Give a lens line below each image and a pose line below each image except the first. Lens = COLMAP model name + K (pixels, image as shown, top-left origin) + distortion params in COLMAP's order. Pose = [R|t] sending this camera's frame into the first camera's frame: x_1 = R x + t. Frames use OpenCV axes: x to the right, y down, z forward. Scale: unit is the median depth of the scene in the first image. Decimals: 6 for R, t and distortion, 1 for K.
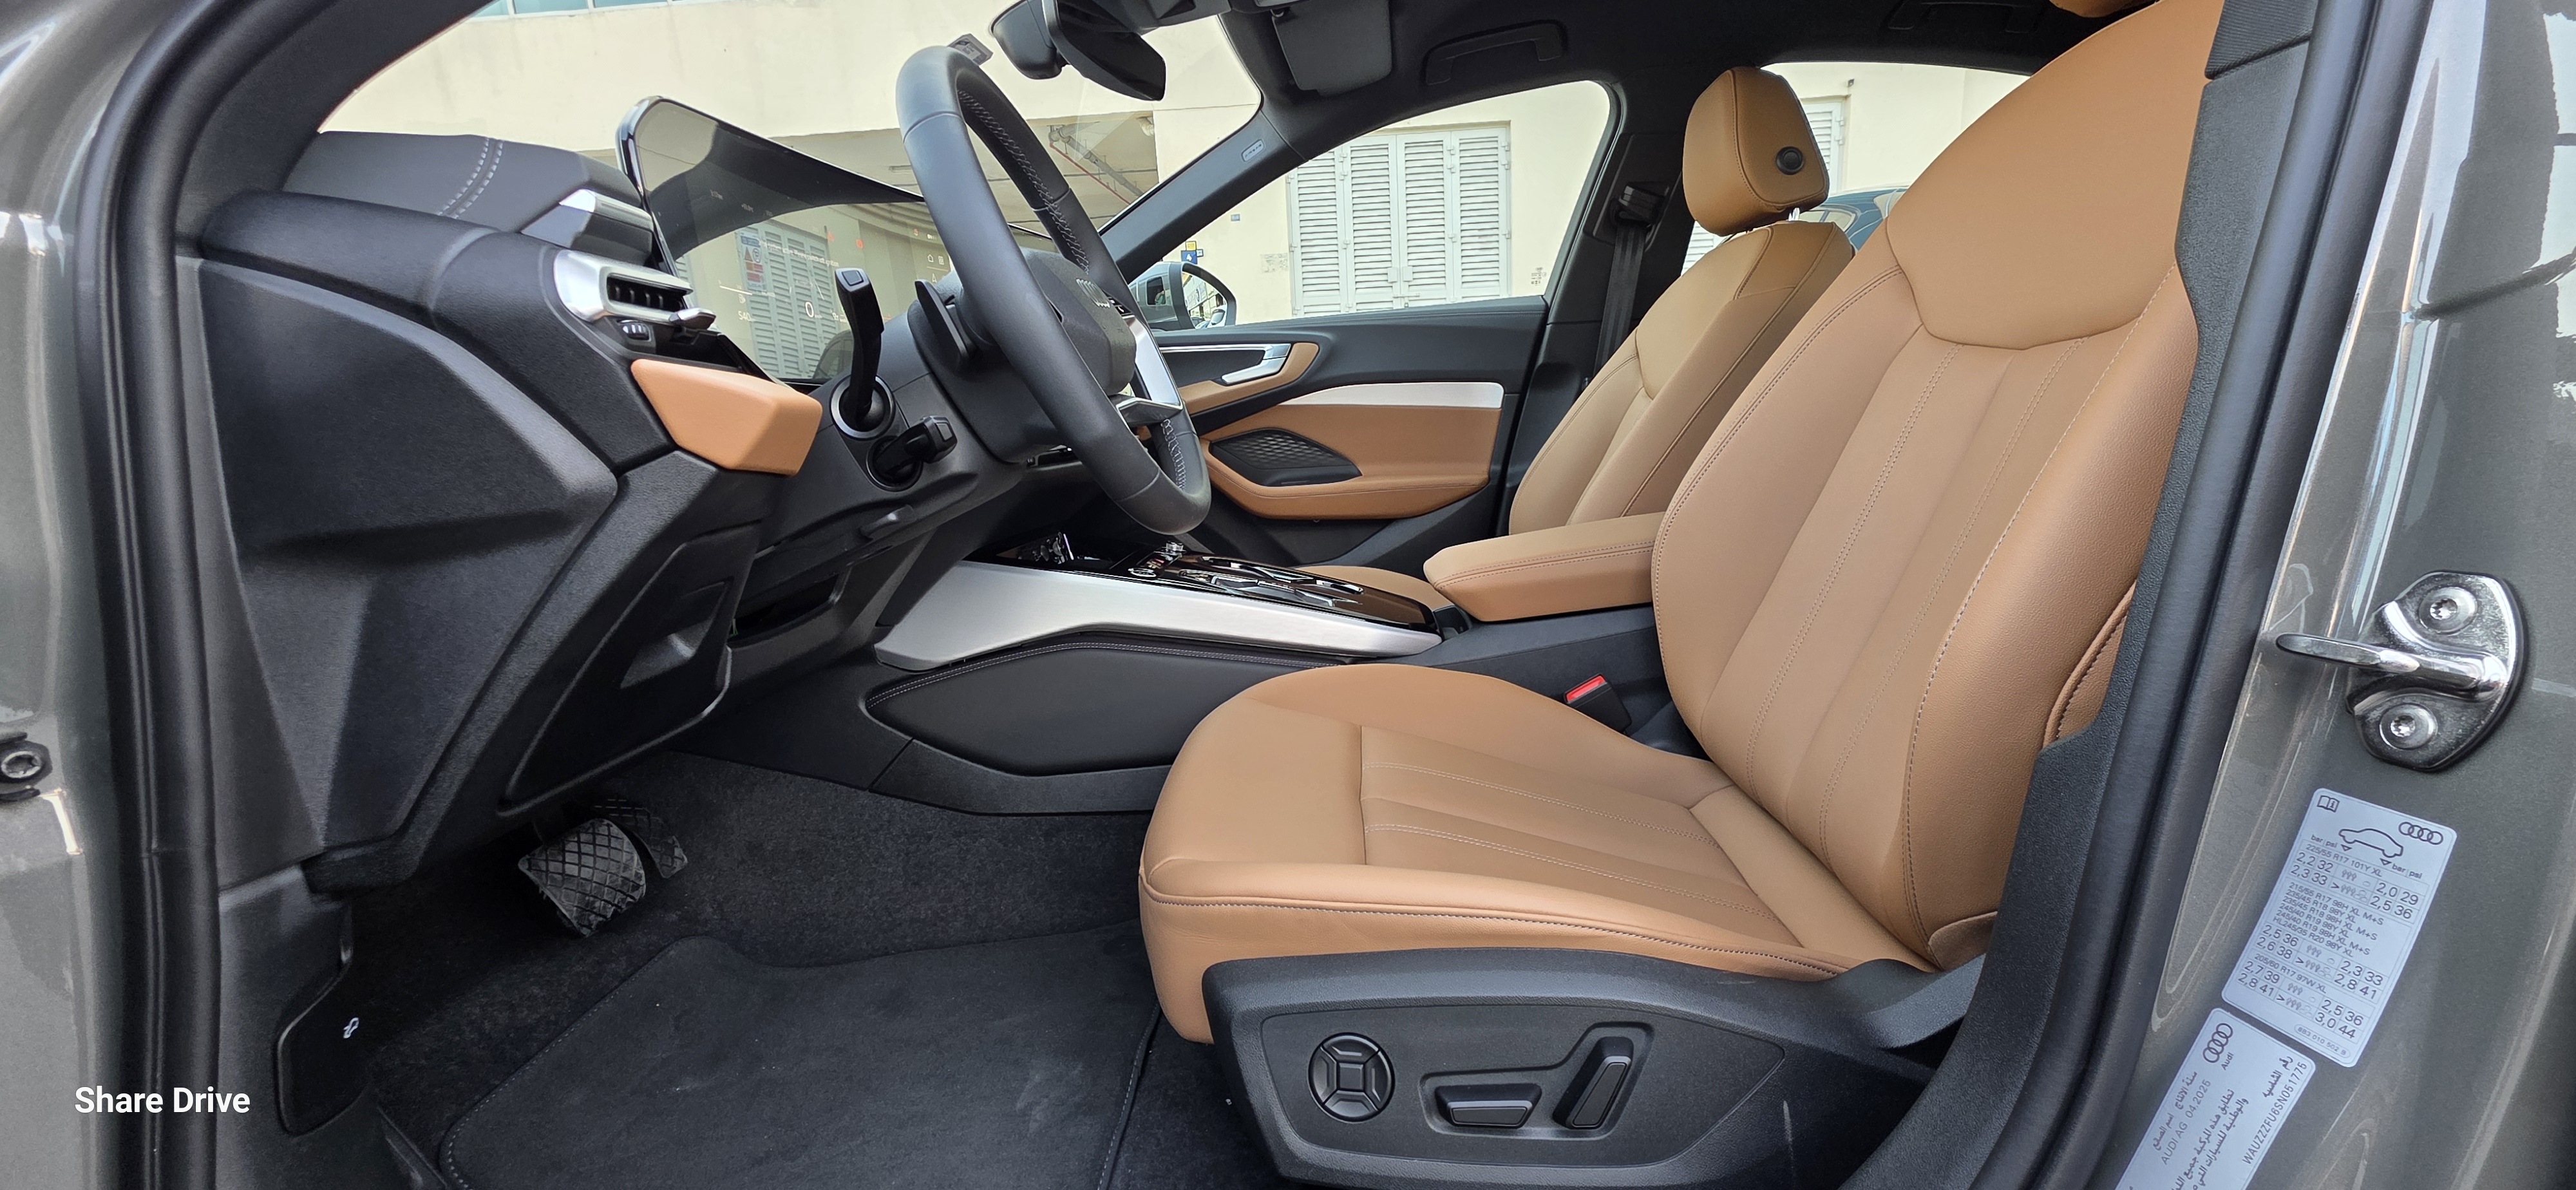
lens RADIAL K [[1015.1, 0, 1292.6], [0, 1015.1, 588.5], [0, 0, 1]] dist [0.002087, 0.000175]
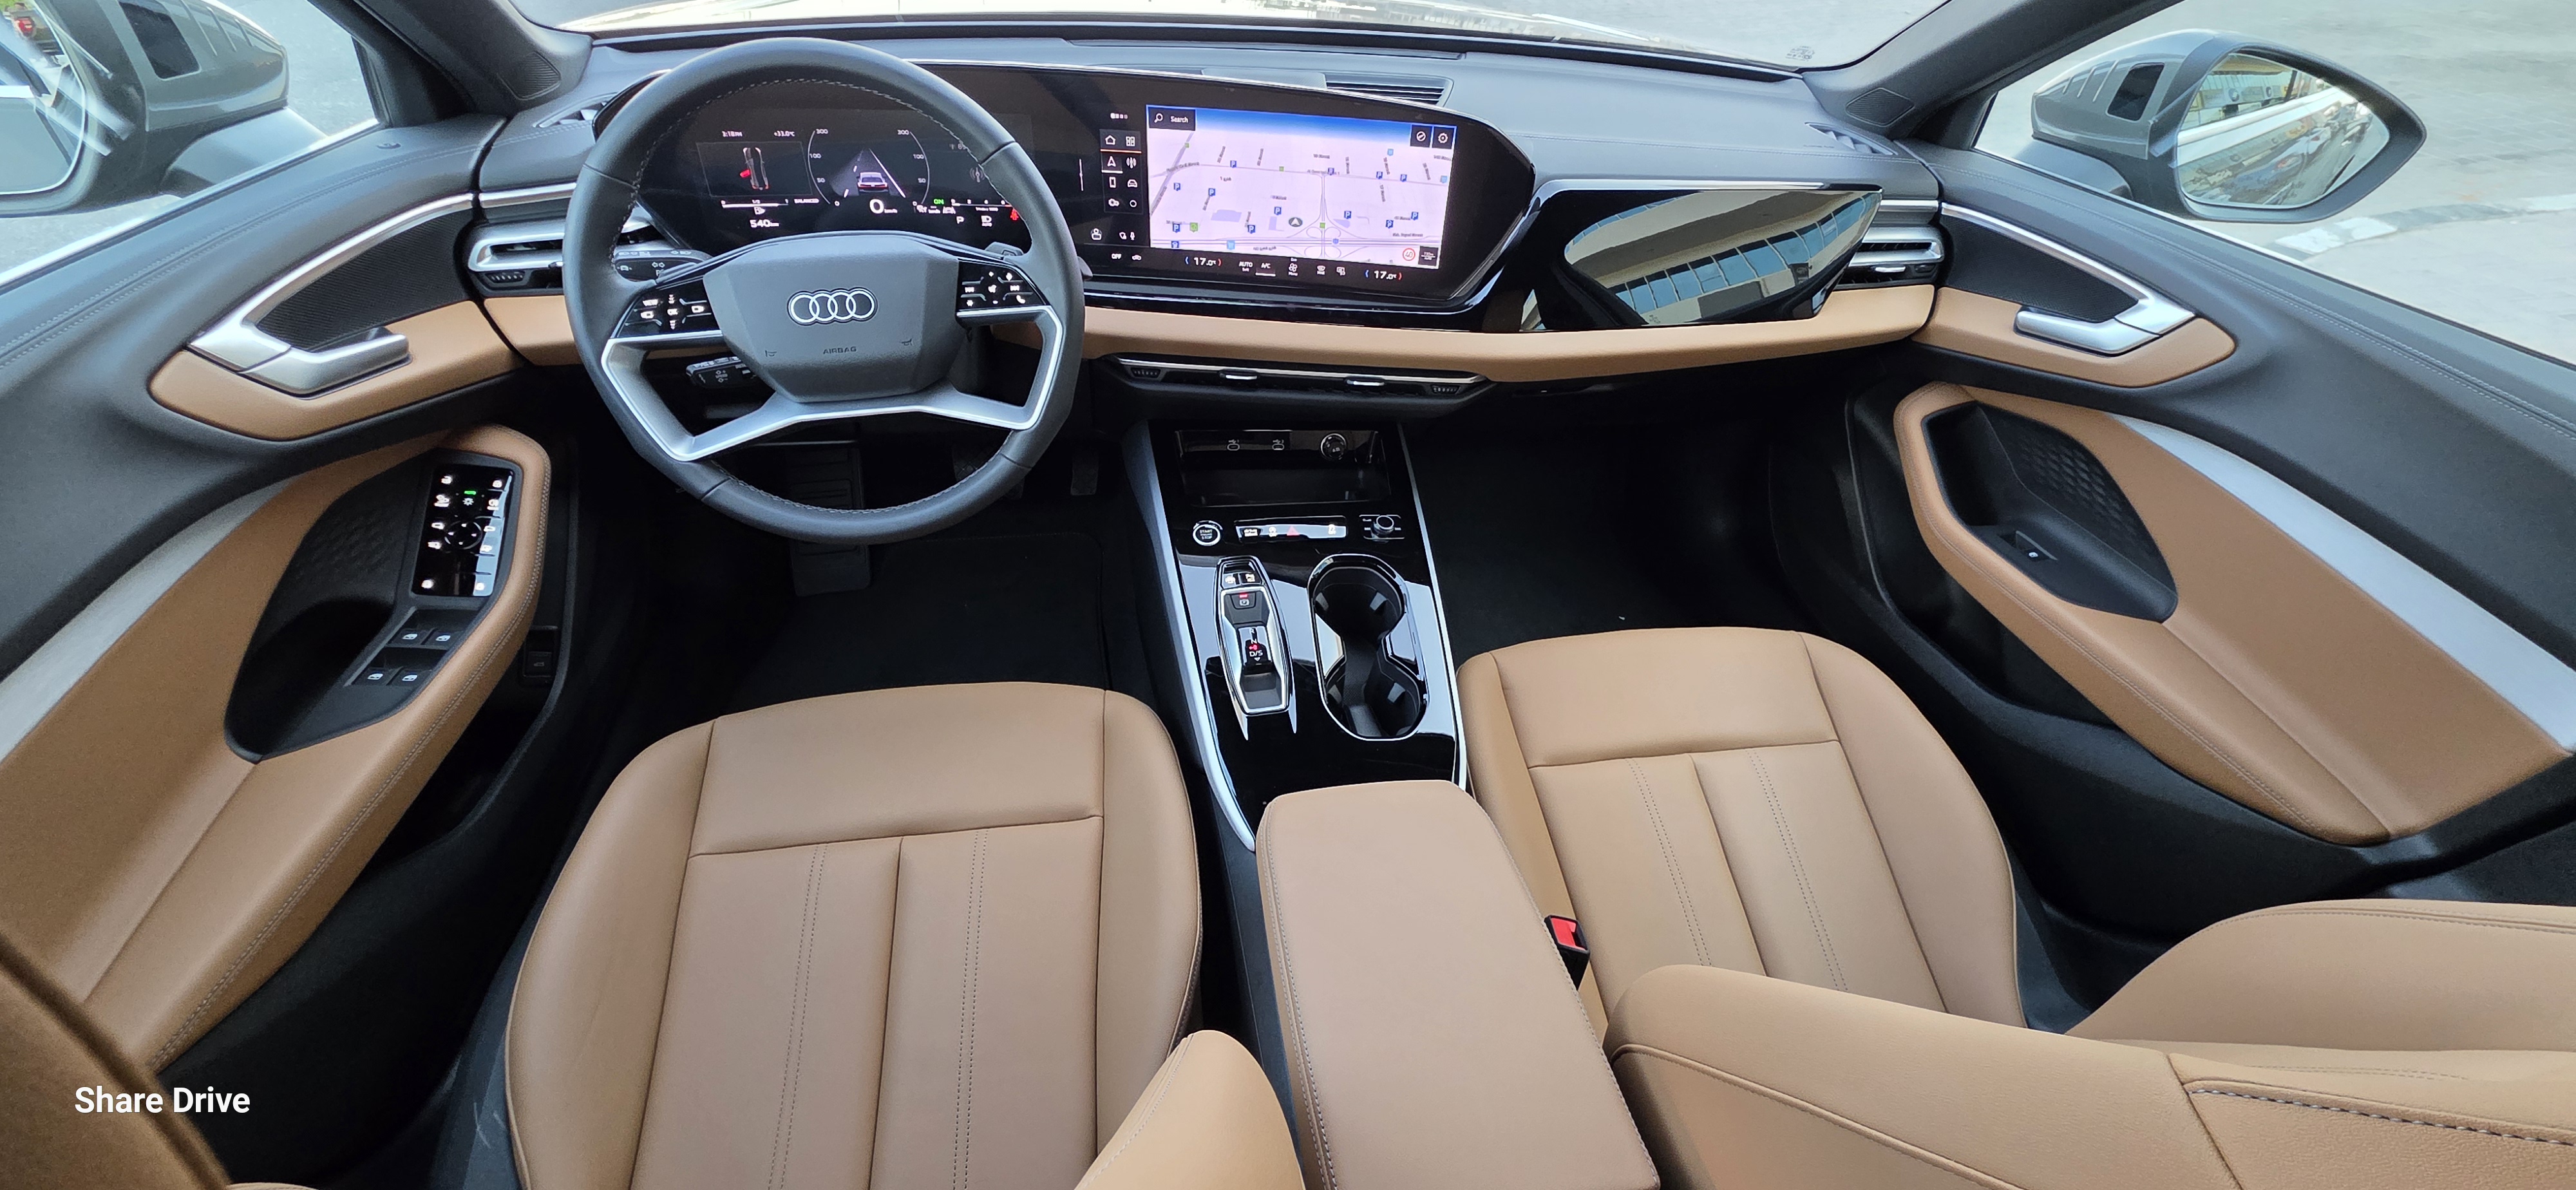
lens RADIAL K [[1015.1, 0, 1292.6], [0, 1015.1, 588.5], [0, 0, 1]] dist [0.002087, 0.000175]
pose [[0.208056, 0.665741, -0.716591, 0.634344], [-0.248490, 0.744562, 0.619580, -0.638628], [0.946026, 0.049158, 0.320341, 0.874079]]
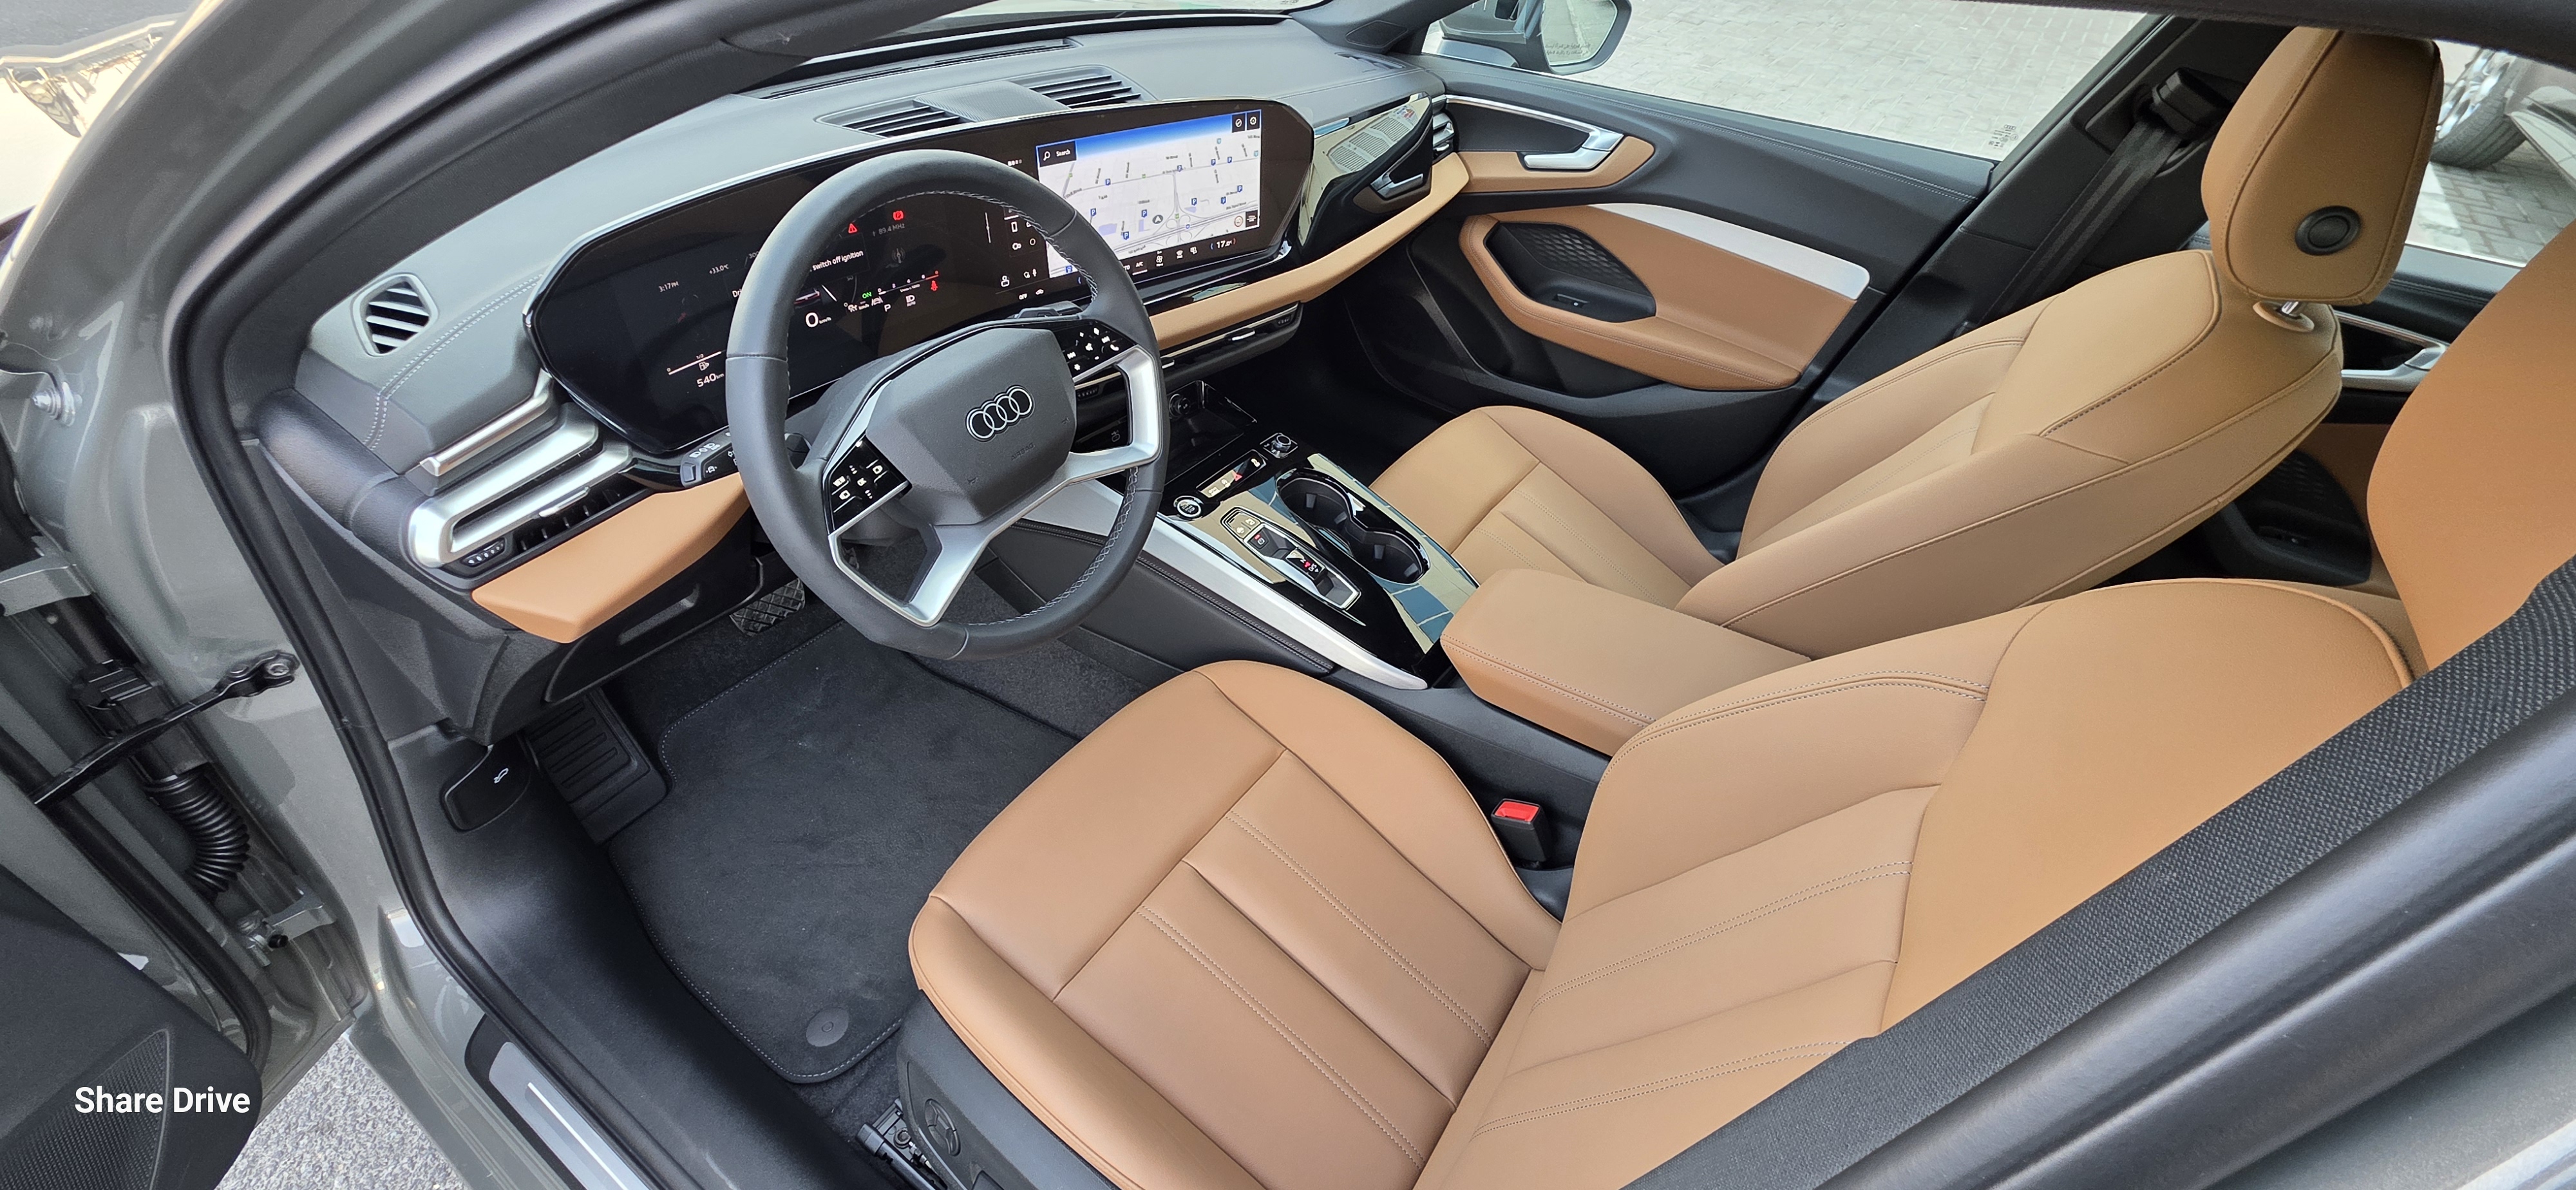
lens RADIAL K [[1015.1, 0, 1292.6], [0, 1015.1, 588.5], [0, 0, 1]] dist [0.002087, 0.000175]
pose [[0.848405, 0.428250, -0.311144, 0.338692], [-0.229524, 0.827269, 0.512781, -0.563984], [0.476999, -0.363631, 0.800153, 0.207419]]
